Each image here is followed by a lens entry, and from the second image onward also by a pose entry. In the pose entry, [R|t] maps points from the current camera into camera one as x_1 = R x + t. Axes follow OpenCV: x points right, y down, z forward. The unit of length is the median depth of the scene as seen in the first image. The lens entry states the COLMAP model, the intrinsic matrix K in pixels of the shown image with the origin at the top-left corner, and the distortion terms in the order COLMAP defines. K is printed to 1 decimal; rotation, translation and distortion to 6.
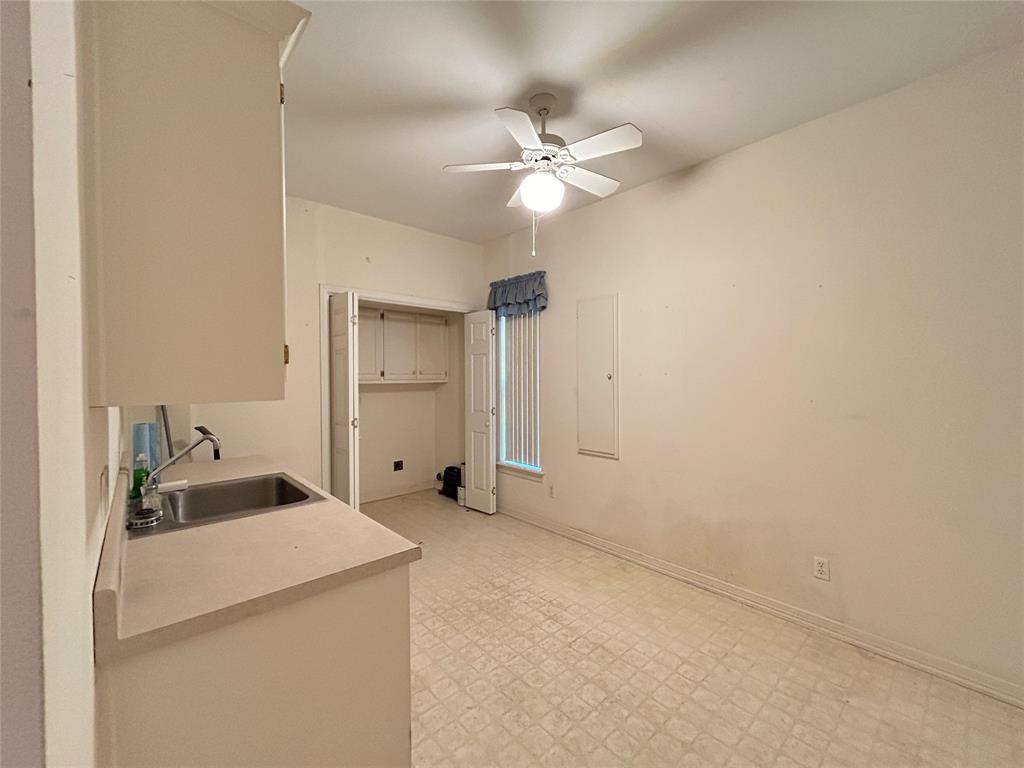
lens RADIAL K [[414.9, 0, 510.8], [0, 414.9, 381.6], [0, 0, 1]] dist [-0.000567, 0.001359]
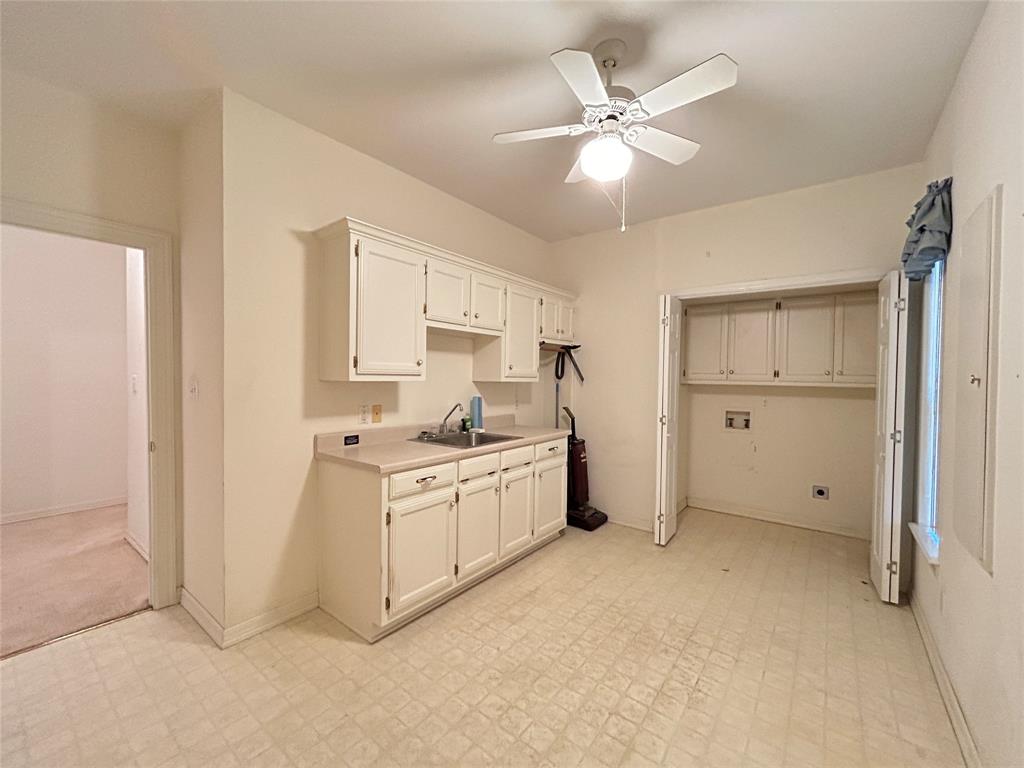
lens RADIAL K [[414.9, 0, 512.5], [0, 414.9, 381.6], [0, 0, 1]] dist [-0.000567, 0.001359]
pose [[0.192762, 0.024169, -0.980948, 0.714707], [-0.026737, 0.999455, 0.019371, -0.008698], [0.980881, 0.022493, 0.193303, 0.526969]]
